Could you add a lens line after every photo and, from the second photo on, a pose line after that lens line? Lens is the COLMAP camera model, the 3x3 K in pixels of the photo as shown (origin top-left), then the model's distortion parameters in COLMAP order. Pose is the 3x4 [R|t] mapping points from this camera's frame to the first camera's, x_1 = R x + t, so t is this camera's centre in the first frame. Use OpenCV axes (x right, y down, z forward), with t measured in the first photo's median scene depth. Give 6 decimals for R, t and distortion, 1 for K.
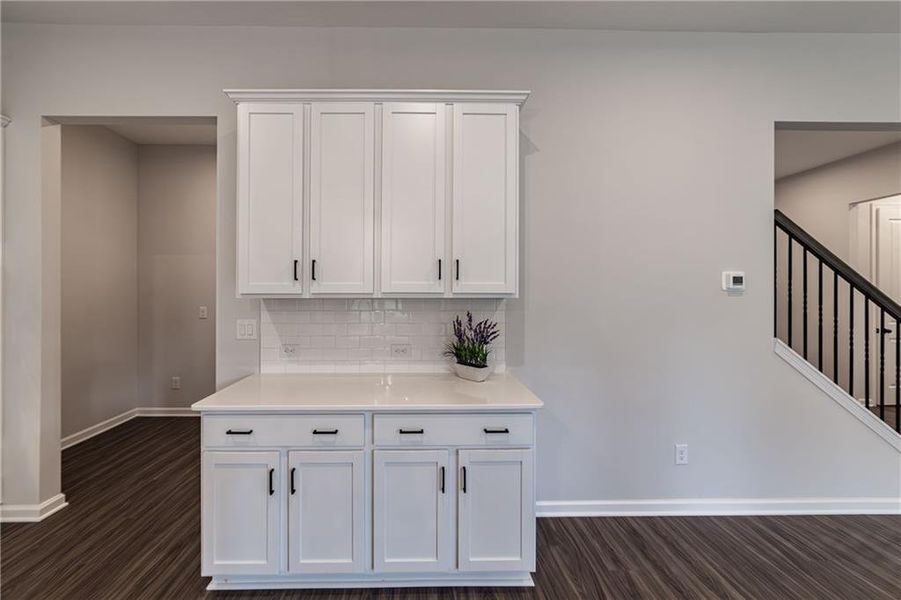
lens RADIAL K [[369.5, 0, 419.8], [0, 369.5, 286.9], [0, 0, 1]] dist [-0.004043, 0.000692]
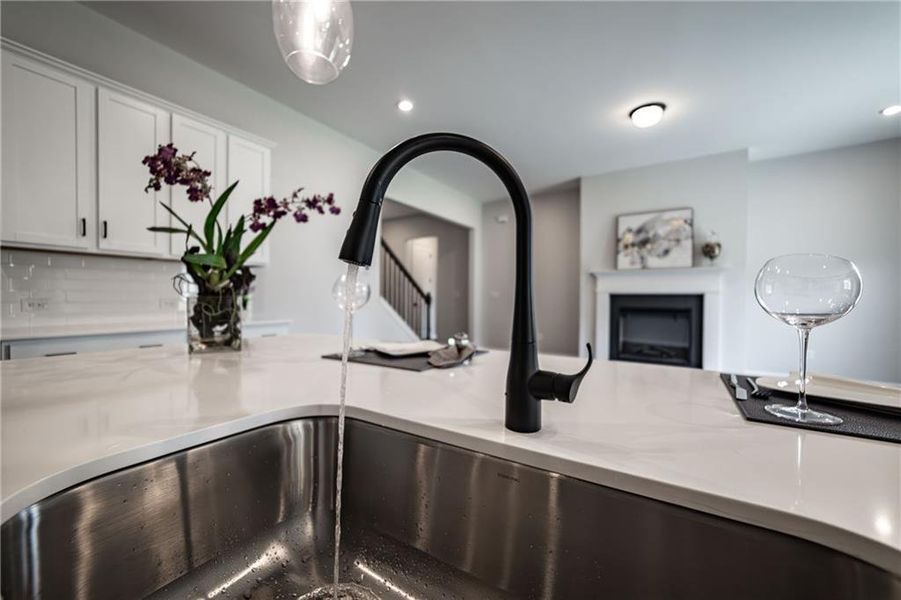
lens RADIAL K [[369.5, 0, 442.6], [0, 369.5, 296.9], [0, 0, 1]] dist [-0.004043, 0.000692]
pose [[0.562056, -0.000691, 0.827099, -0.718317], [-0.011942, 0.999889, 0.008950, 0.133911], [-0.827013, -0.014907, 0.561986, -0.591303]]
